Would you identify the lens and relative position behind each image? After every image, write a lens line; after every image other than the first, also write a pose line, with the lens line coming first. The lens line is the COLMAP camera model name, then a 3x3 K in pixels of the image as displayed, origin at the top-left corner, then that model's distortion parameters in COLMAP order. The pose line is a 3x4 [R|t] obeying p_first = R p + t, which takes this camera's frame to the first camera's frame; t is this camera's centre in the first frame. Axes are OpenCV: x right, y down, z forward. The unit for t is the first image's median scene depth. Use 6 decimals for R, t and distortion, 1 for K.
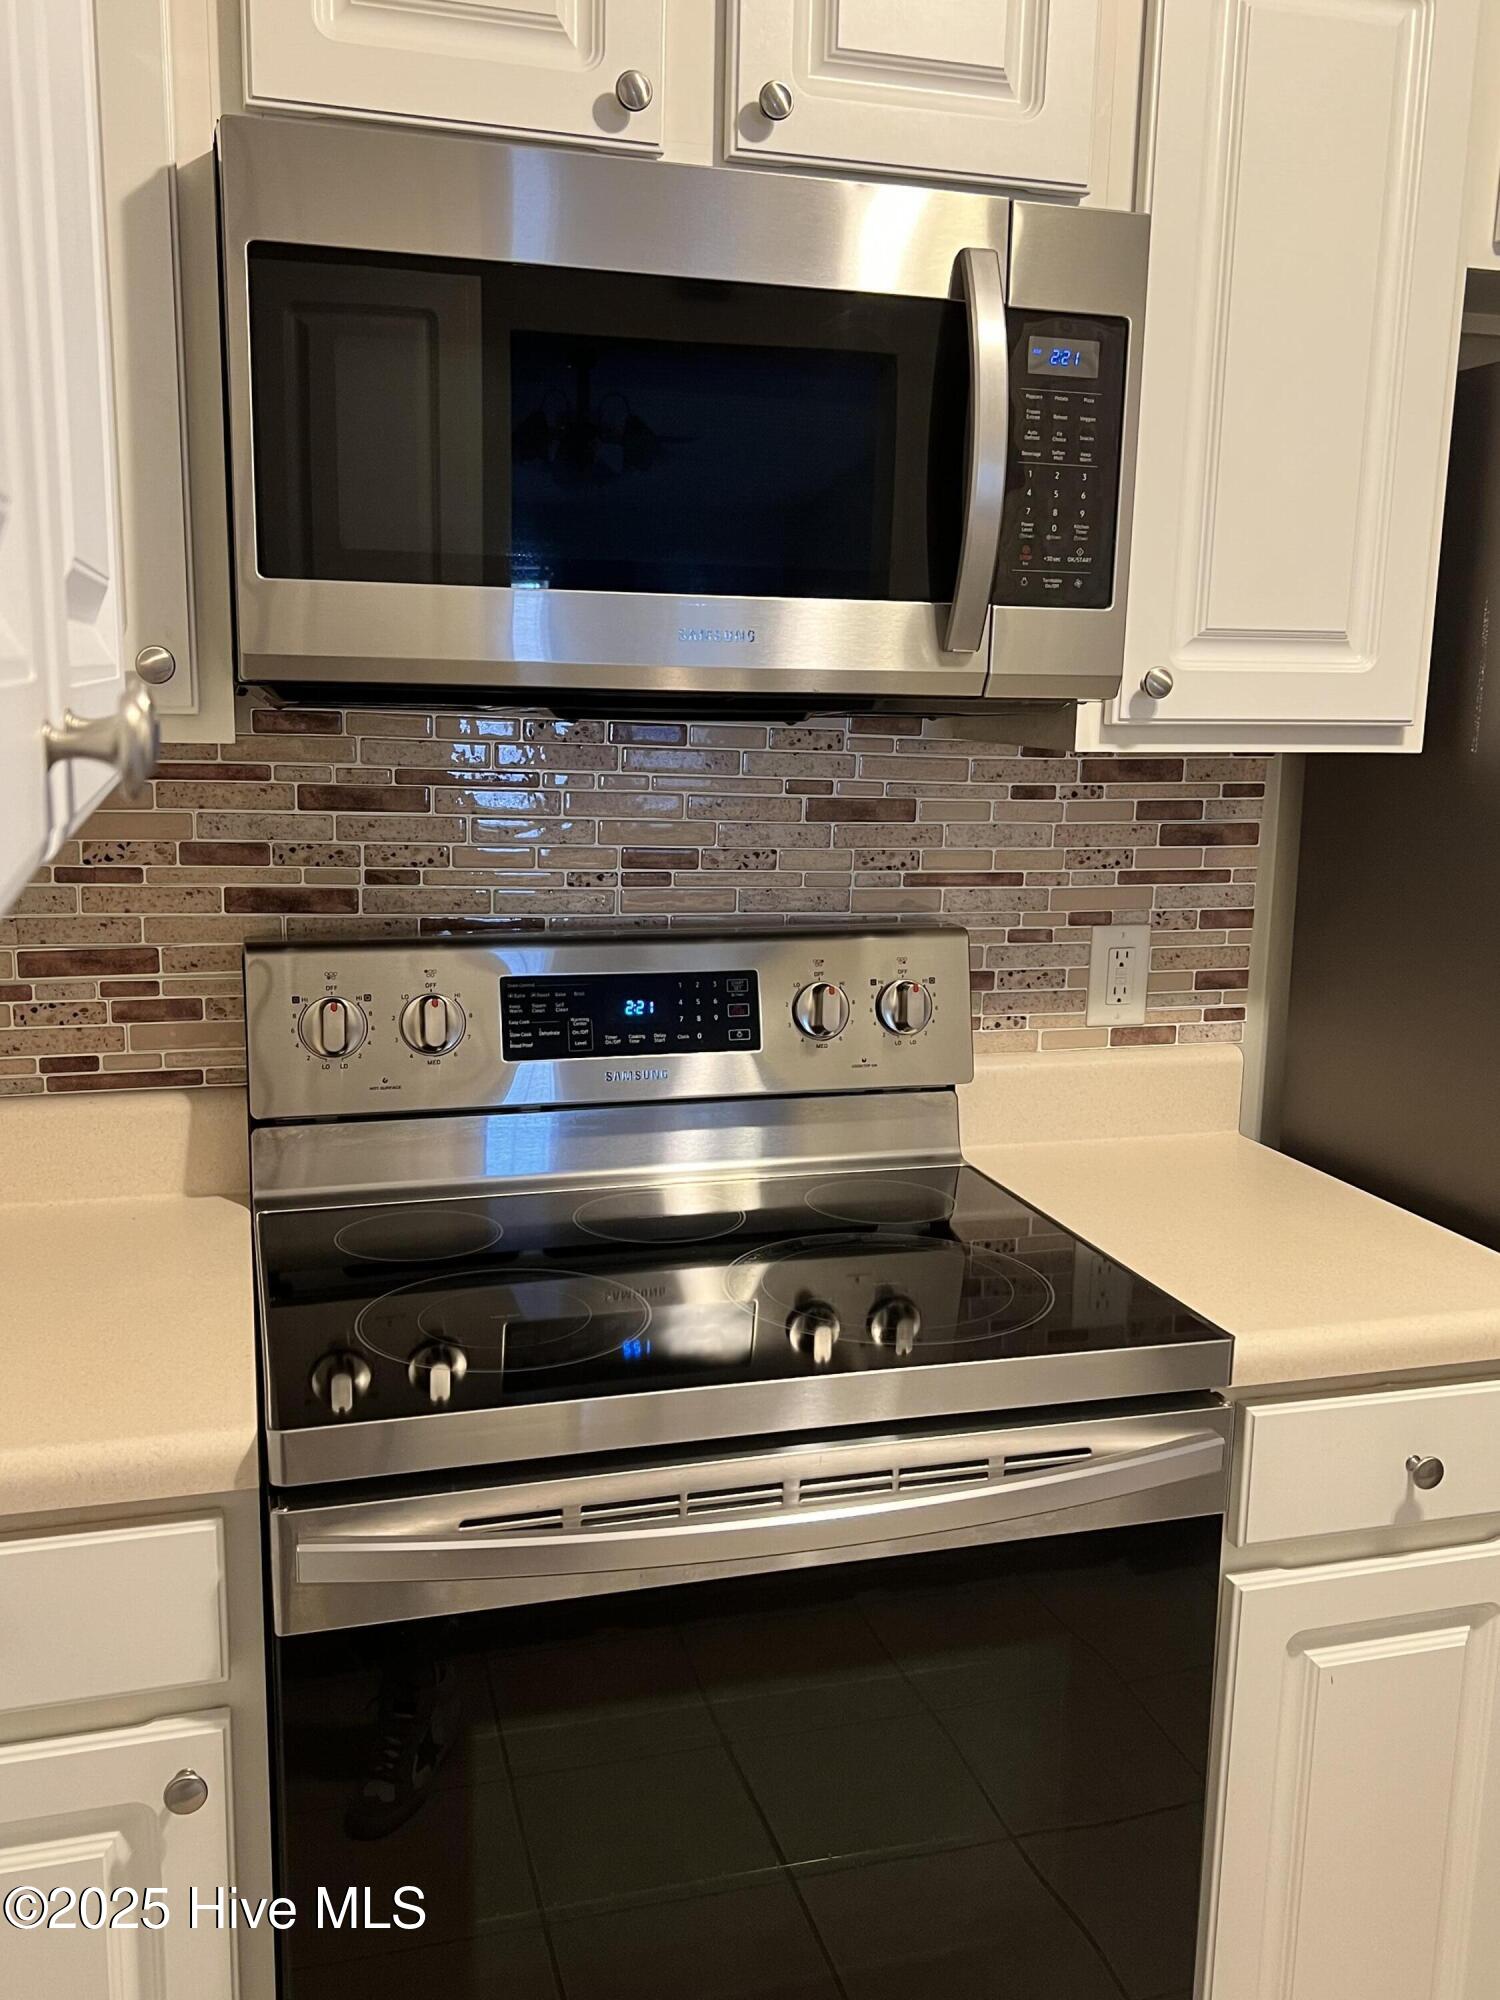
lens RADIAL K [[1786.0, 0, 778.5], [0, 1786.0, 1022.3], [0, 0, 1]] dist [0.190793, -0.403837]
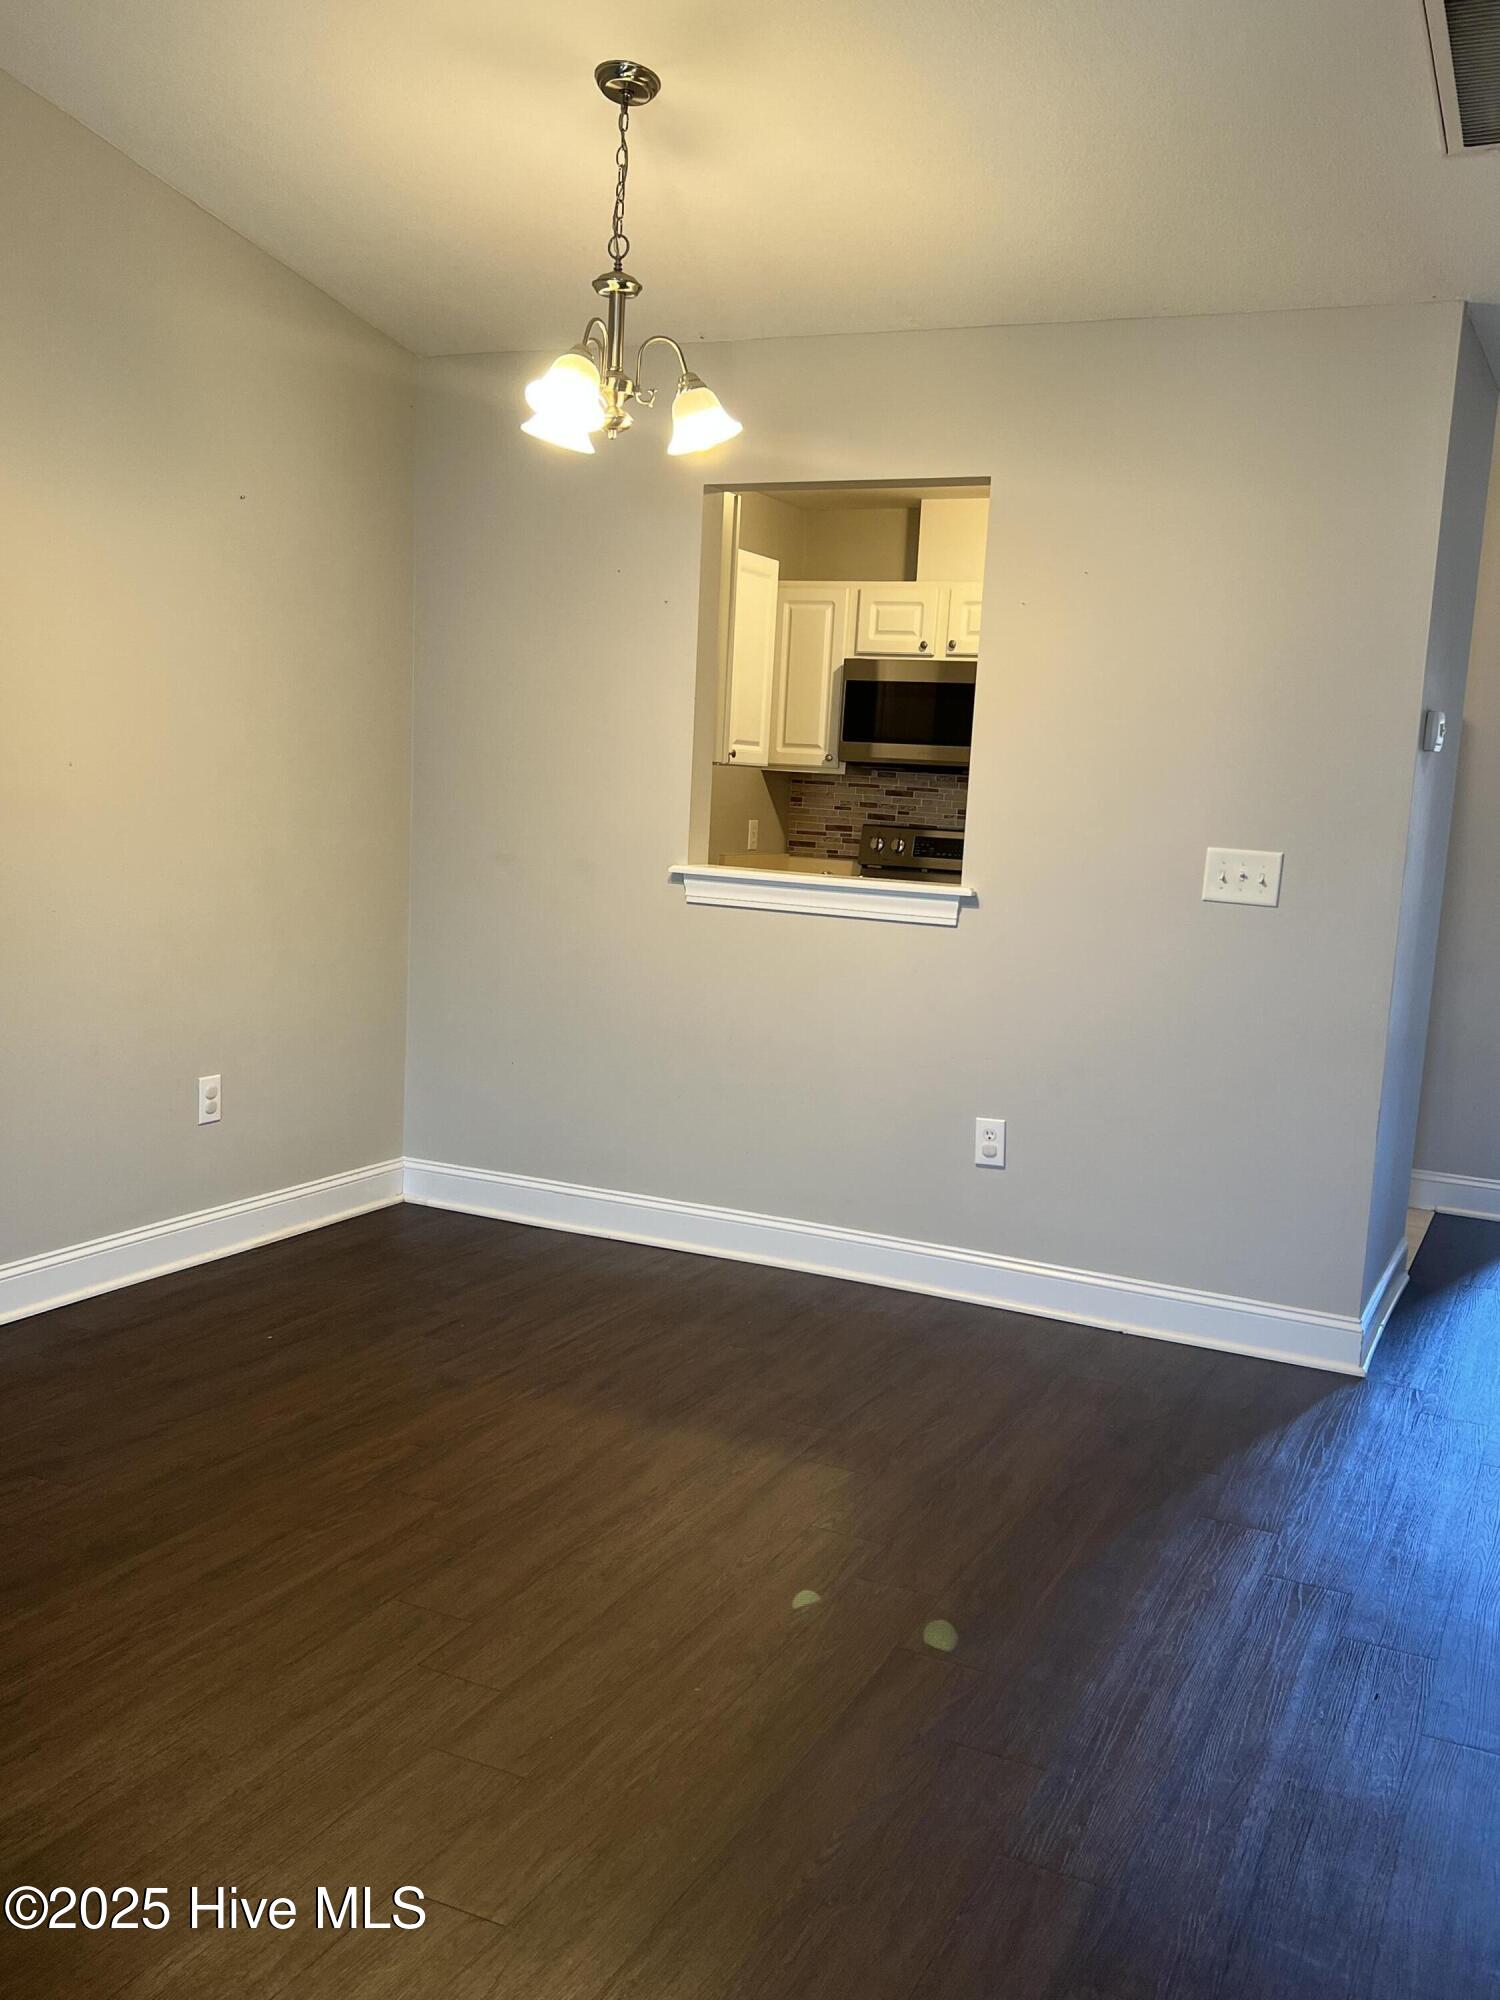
lens RADIAL K [[1777.0, 0, 750.0], [0, 1777.0, 1000.0], [0, 0, 1]] dist [0.192195, -0.404770]
pose [[0.731882, 0.106605, -0.673041, 2.321380], [-0.173048, 0.984385, -0.032258, 0.533010], [0.659093, 0.140077, 0.738901, -2.178343]]
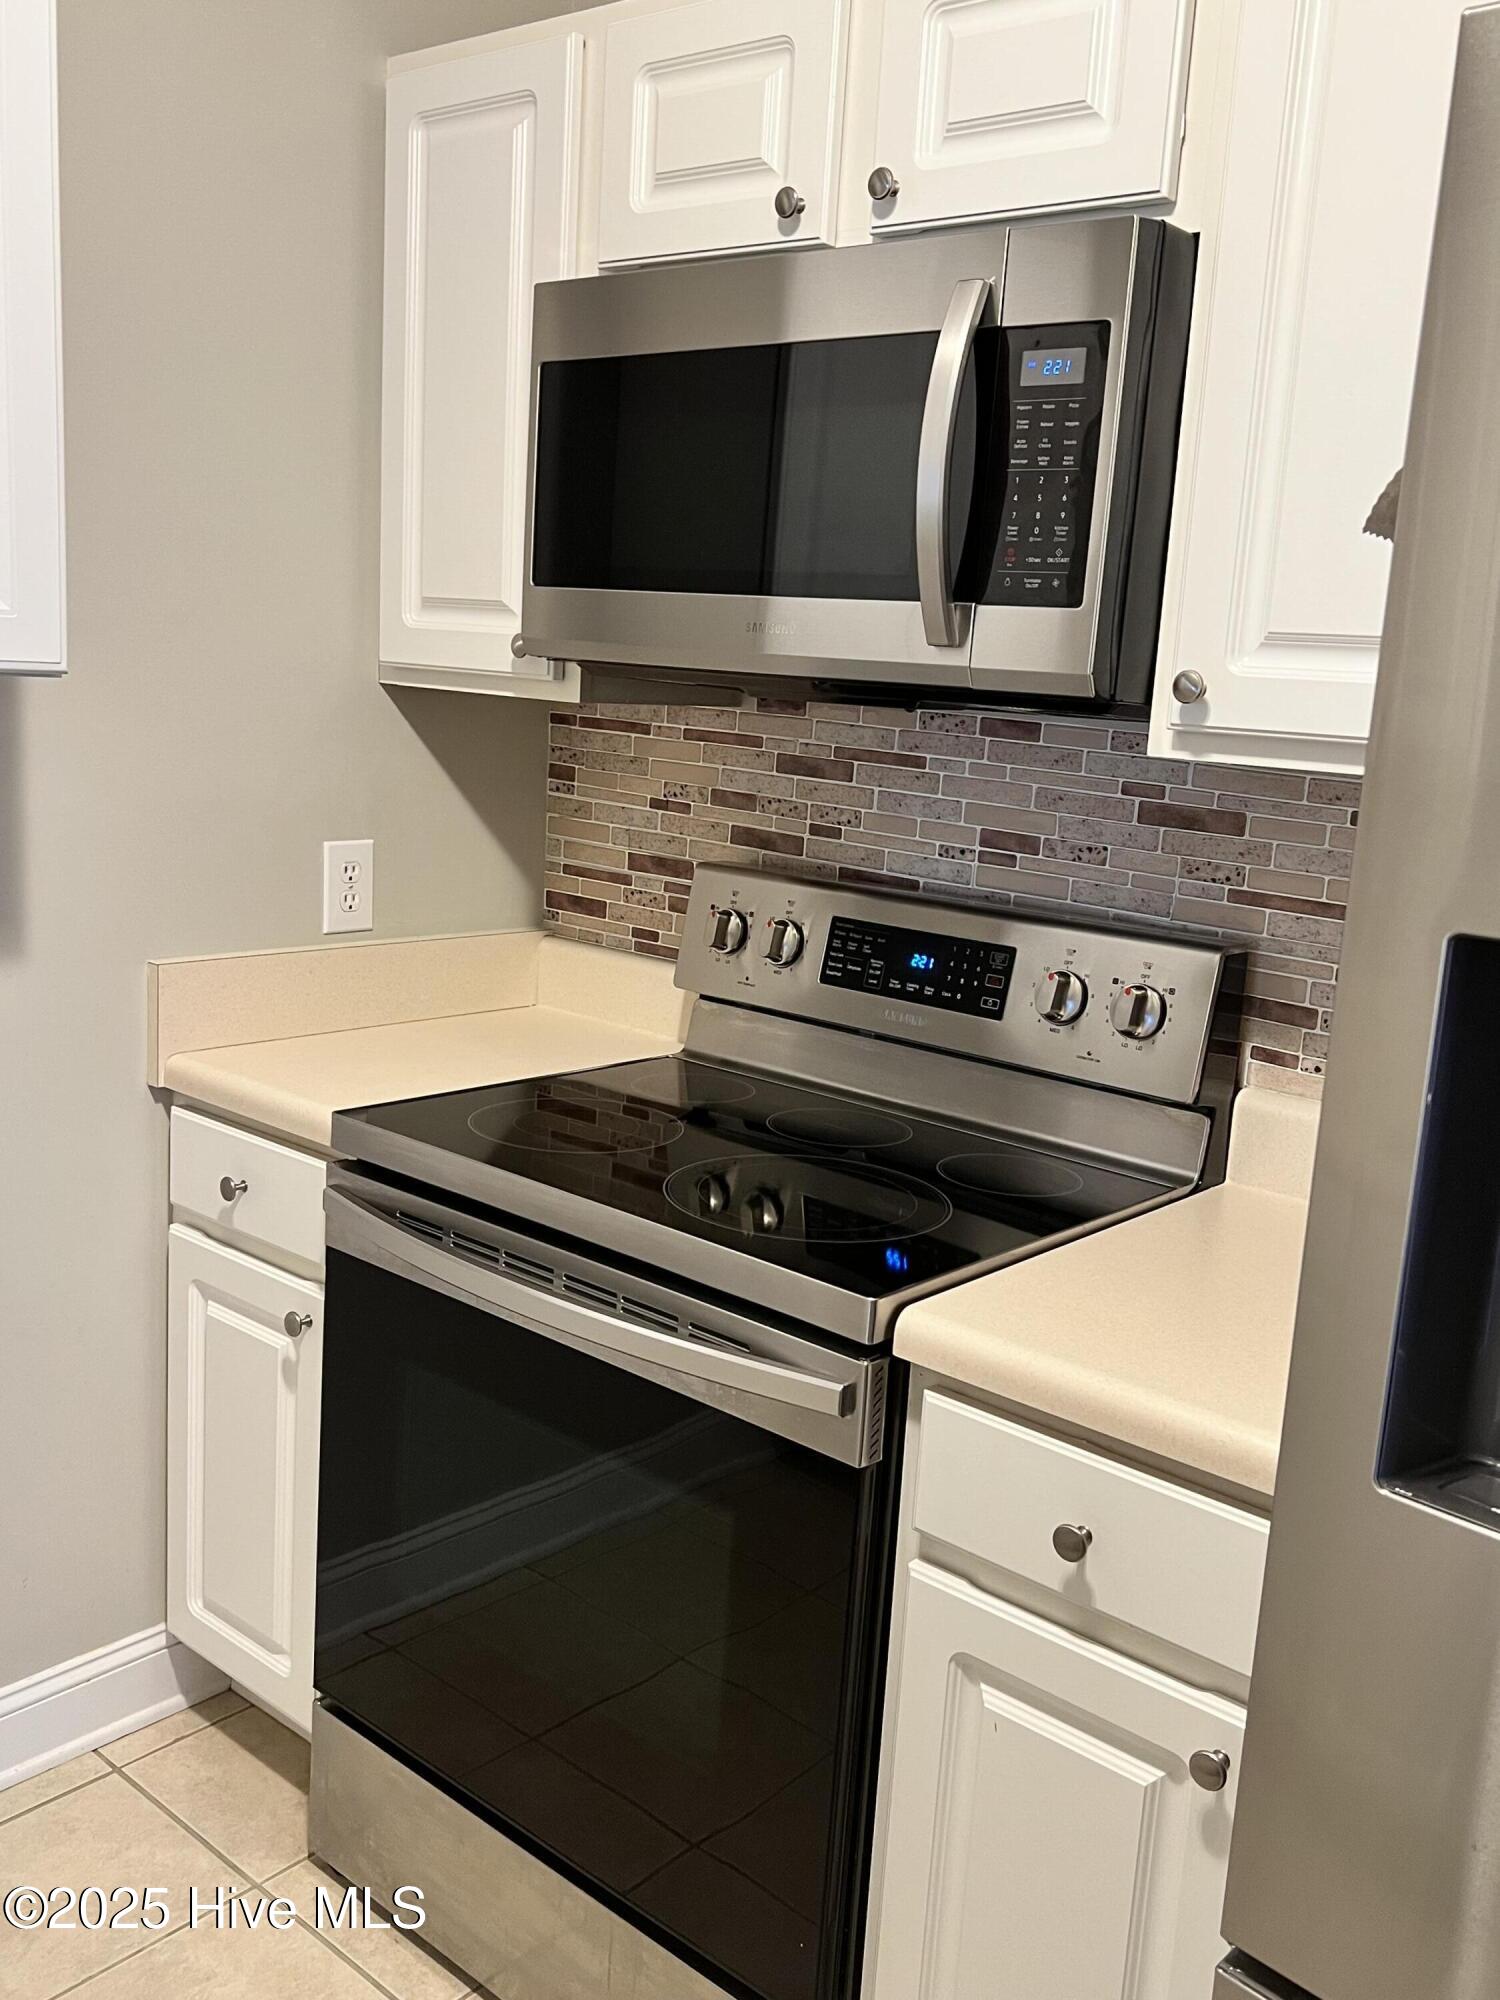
lens RADIAL K [[1777.0, 0, 750.0], [0, 1777.0, 1000.0], [0, 0, 1]] dist [0.192195, -0.404770]
pose [[0.540509, 0.173597, -0.823234, 0.818032], [-0.213149, 0.974814, 0.065614, -0.036152], [0.813891, 0.140007, 0.563897, 0.272029]]
